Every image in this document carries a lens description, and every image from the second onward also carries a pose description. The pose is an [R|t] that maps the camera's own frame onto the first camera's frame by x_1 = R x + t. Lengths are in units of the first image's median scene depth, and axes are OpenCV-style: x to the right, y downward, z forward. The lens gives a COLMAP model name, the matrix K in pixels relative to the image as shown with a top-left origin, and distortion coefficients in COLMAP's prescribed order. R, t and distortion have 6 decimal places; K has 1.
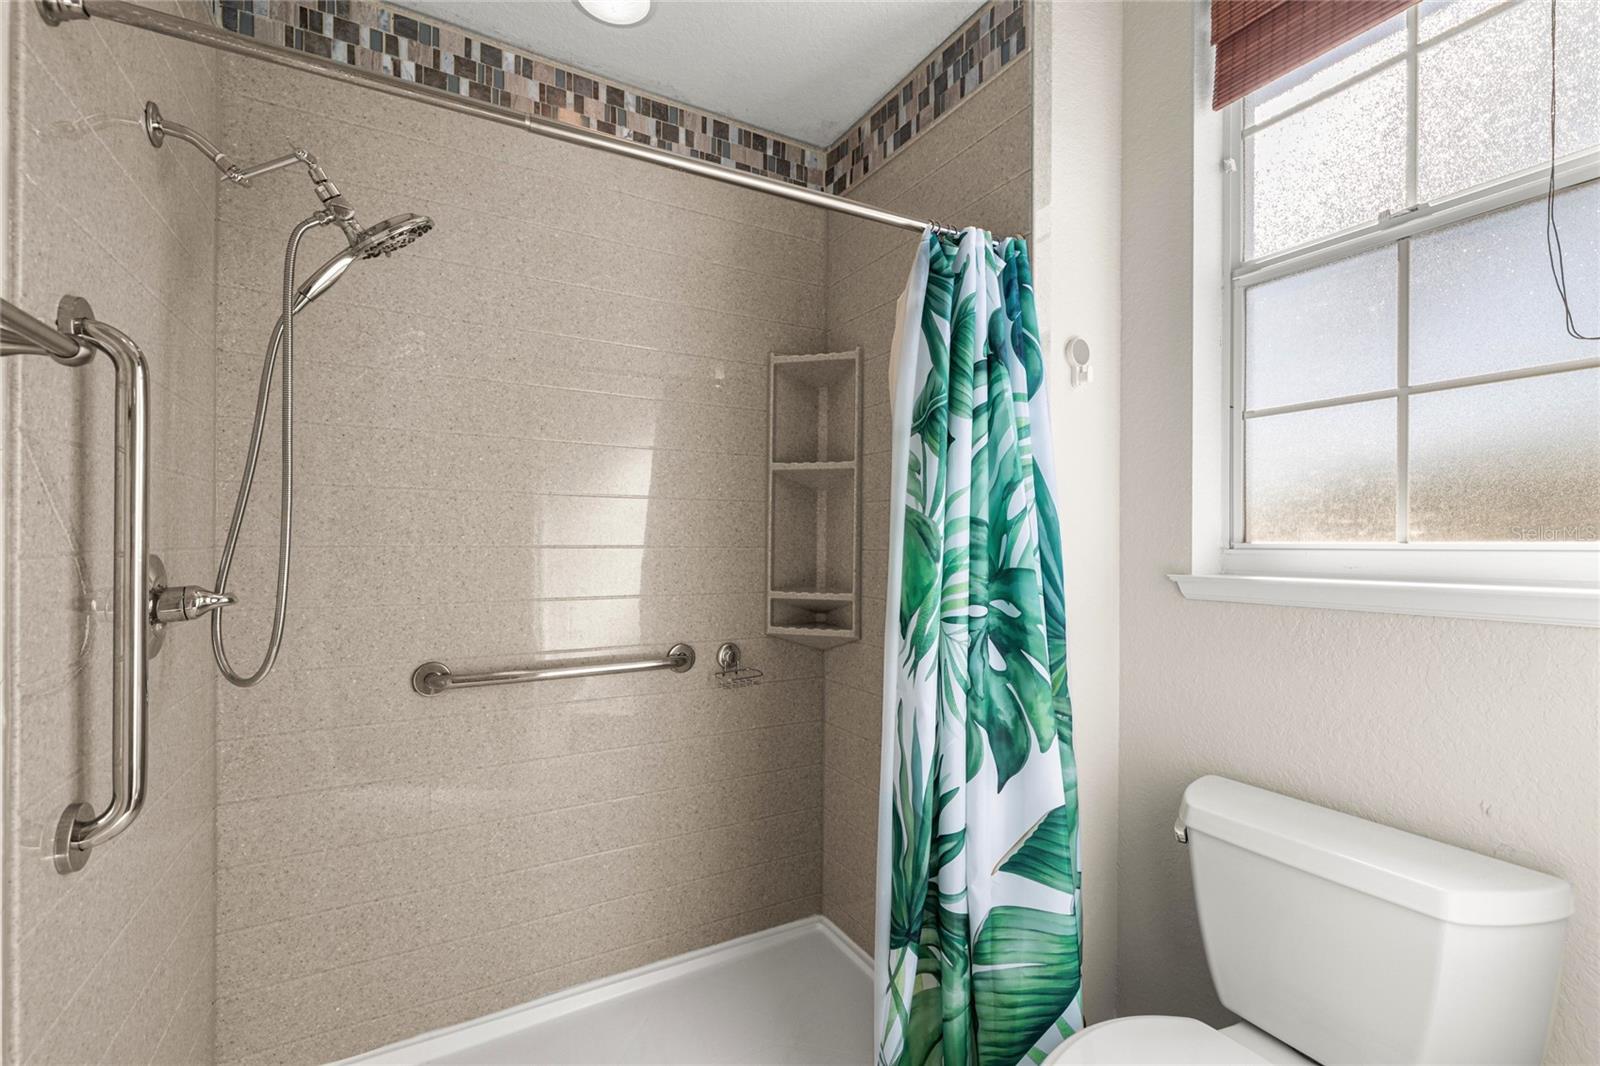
lens RADIAL K [[693.0, 0, 785.5], [0, 693.0, 538.6], [0, 0, 1]] dist [-0.001167, 0.001039]
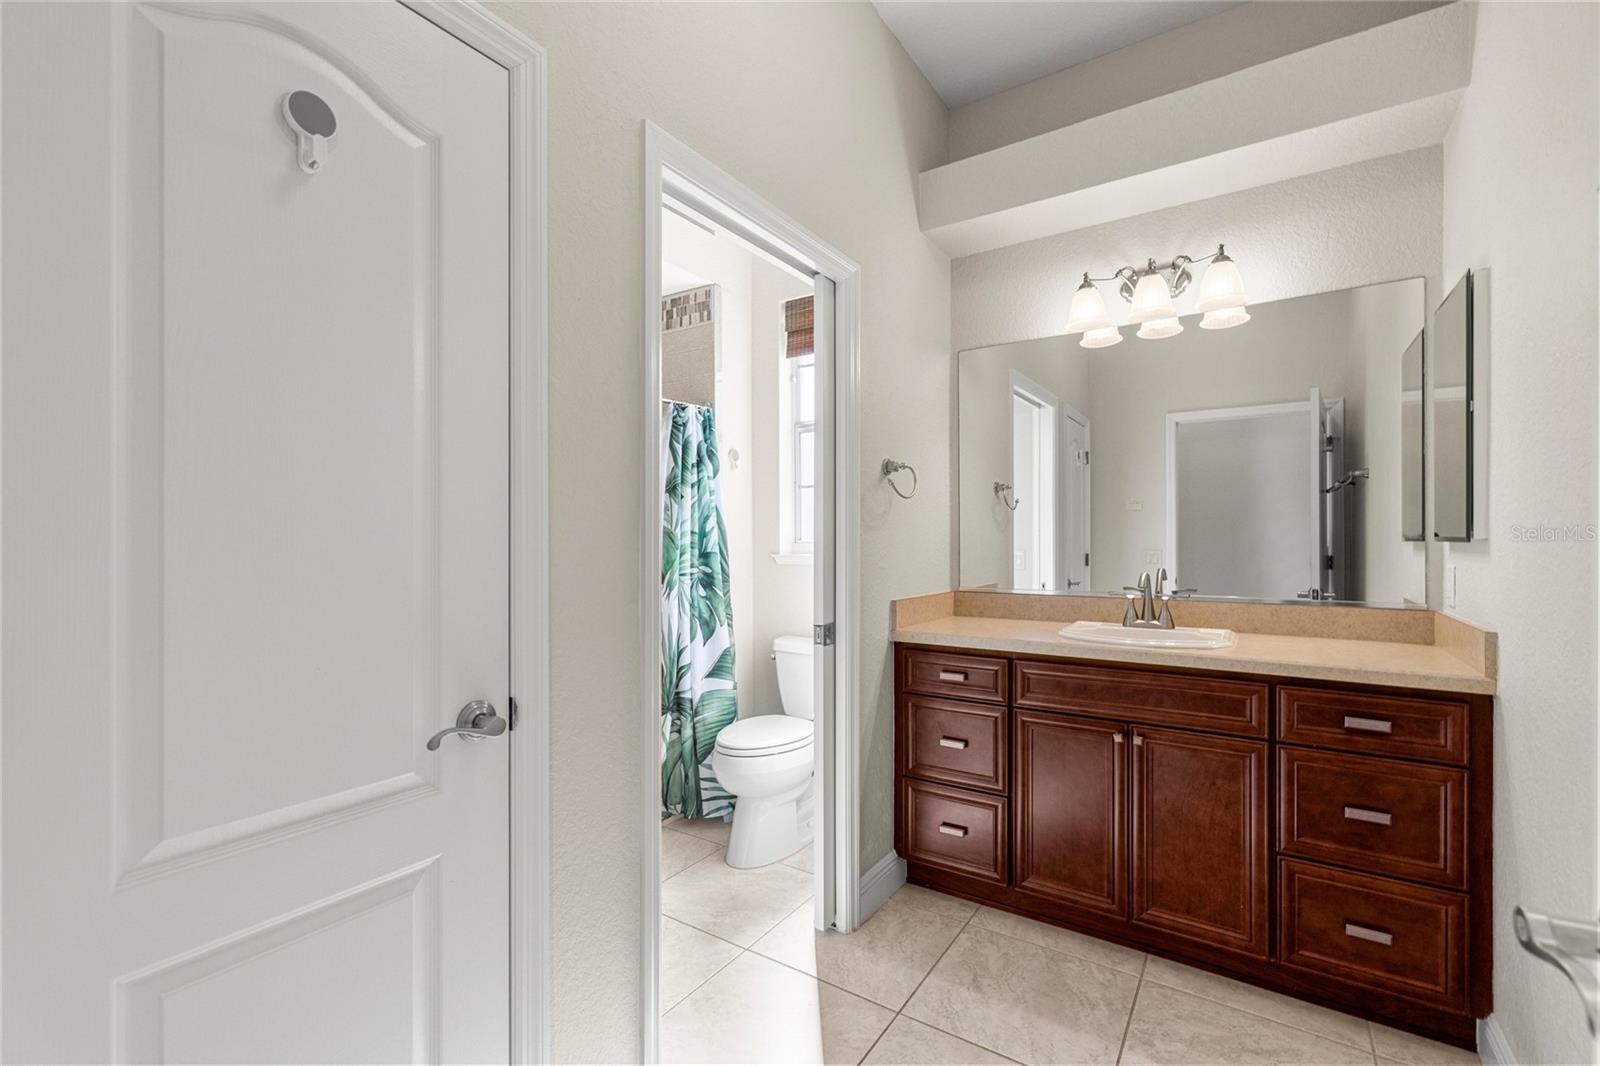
lens RADIAL K [[693.0, 0, 802.1], [0, 693.0, 543.3], [0, 0, 1]] dist [-0.001167, 0.001039]
pose [[0.887119, -0.009855, 0.461436, -0.473757], [0.008240, 0.999951, 0.005514, 0.002475], [-0.461468, -0.001090, 0.887156, -1.231658]]
